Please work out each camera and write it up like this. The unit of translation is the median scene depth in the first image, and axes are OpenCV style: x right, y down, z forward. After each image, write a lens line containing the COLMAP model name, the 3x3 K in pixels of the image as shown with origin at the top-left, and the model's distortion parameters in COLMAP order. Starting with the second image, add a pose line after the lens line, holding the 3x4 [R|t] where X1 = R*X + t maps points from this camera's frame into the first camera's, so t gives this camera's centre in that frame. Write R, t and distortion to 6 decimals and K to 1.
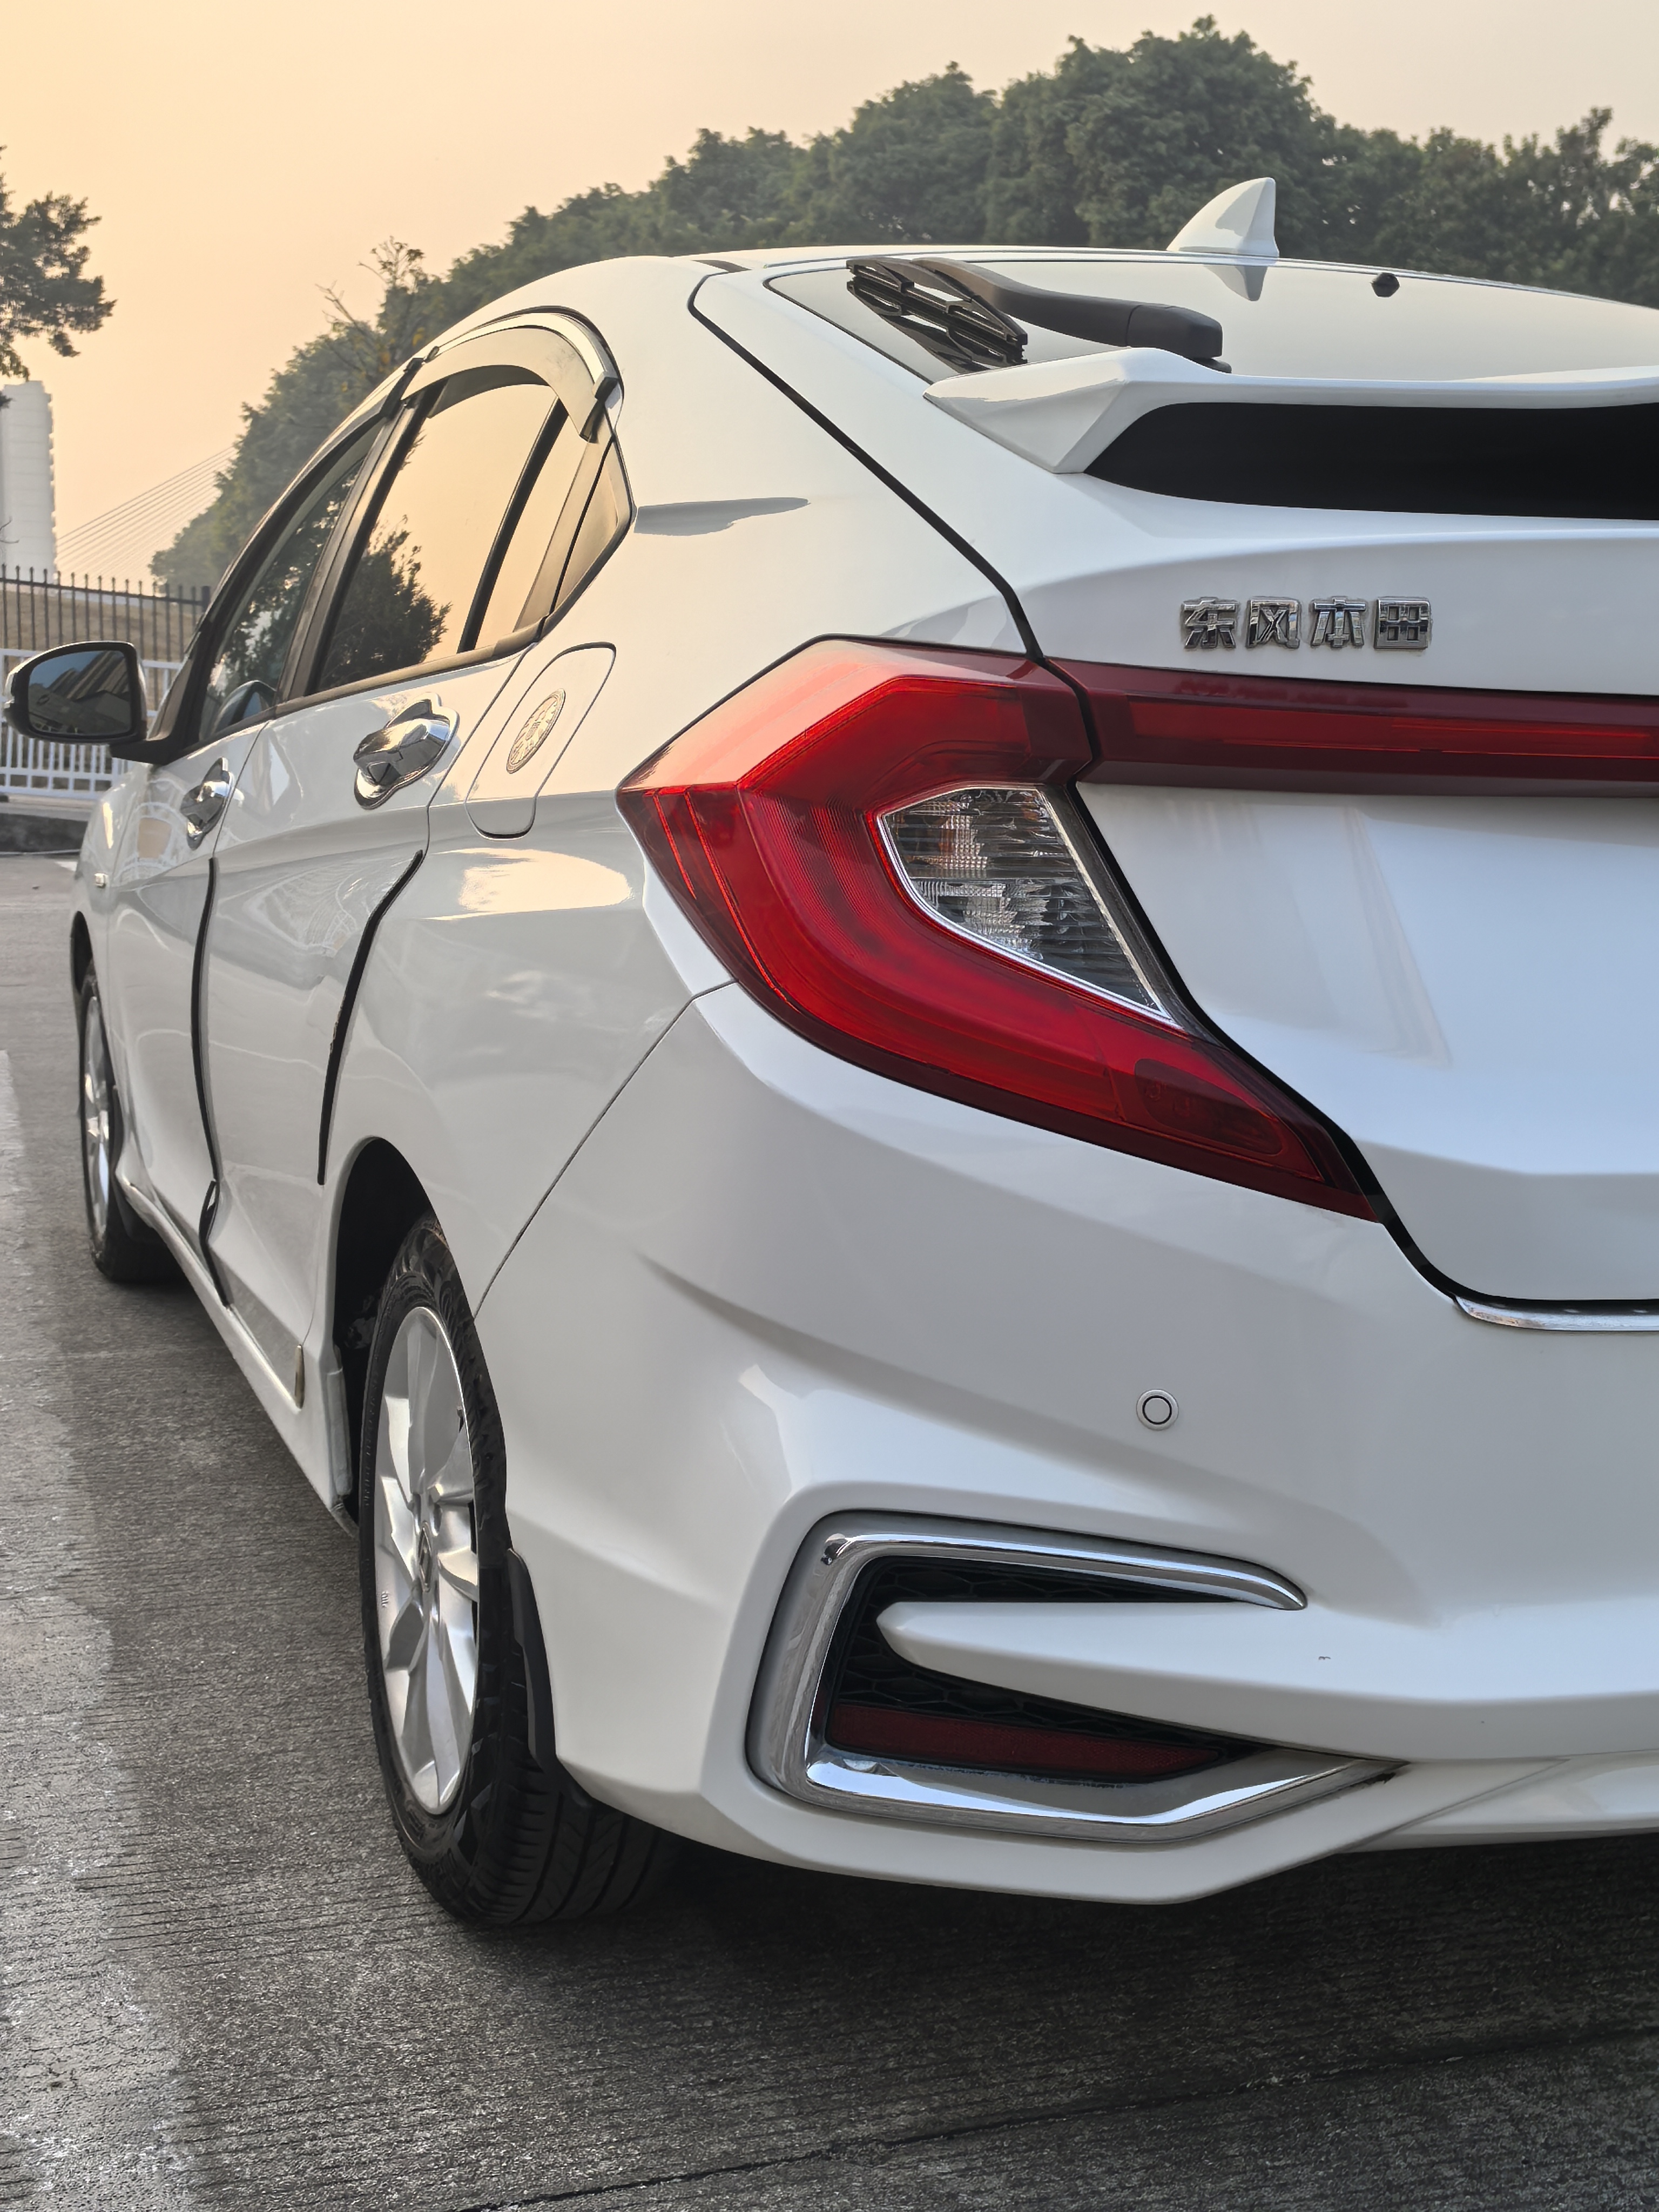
lens RADIAL K [[2645.2, 0, 838.2], [0, 2645.2, 1129.8], [0, 0, 1]] dist [0.047769, 0.000000]
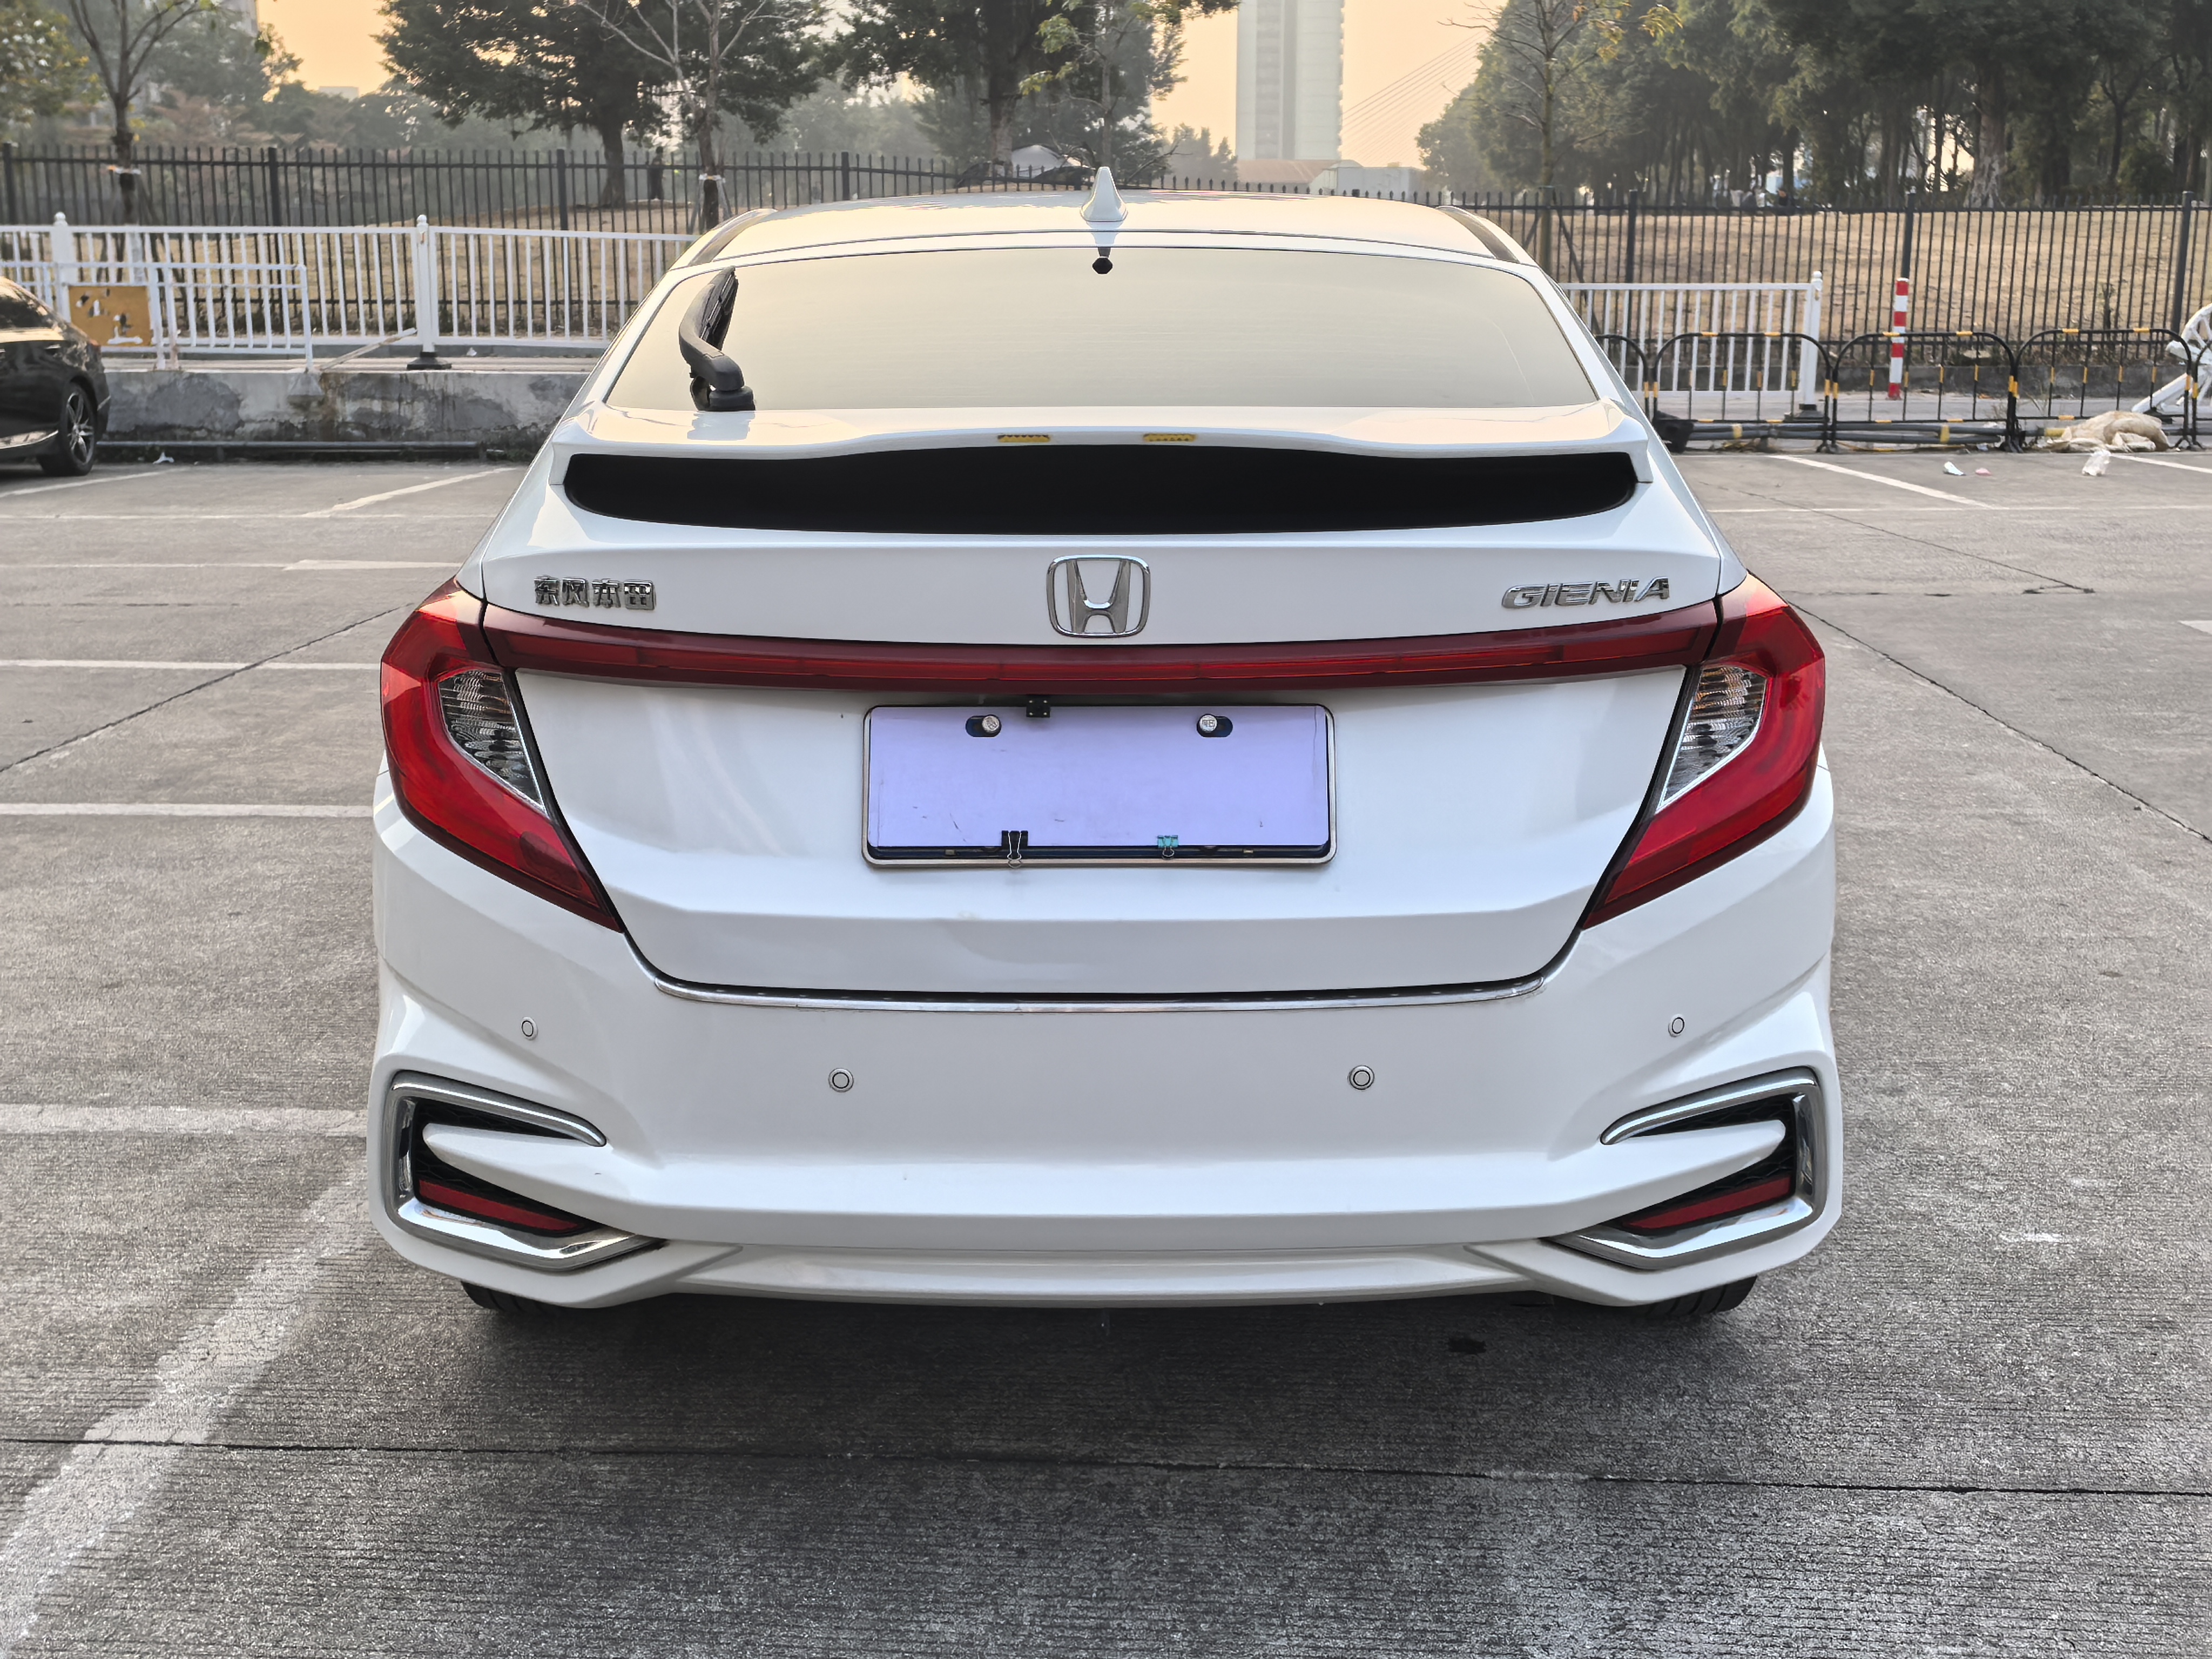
lens RADIAL K [[2645.2, 0, 1101.7], [0, 2645.2, 850.3], [0, 0, 1]] dist [0.047769, 0.000000]
pose [[0.931979, 0.060566, -0.357417, 0.679991], [-0.039973, 0.997102, 0.064732, -0.088626], [0.360301, -0.046042, 0.931699, -0.320476]]
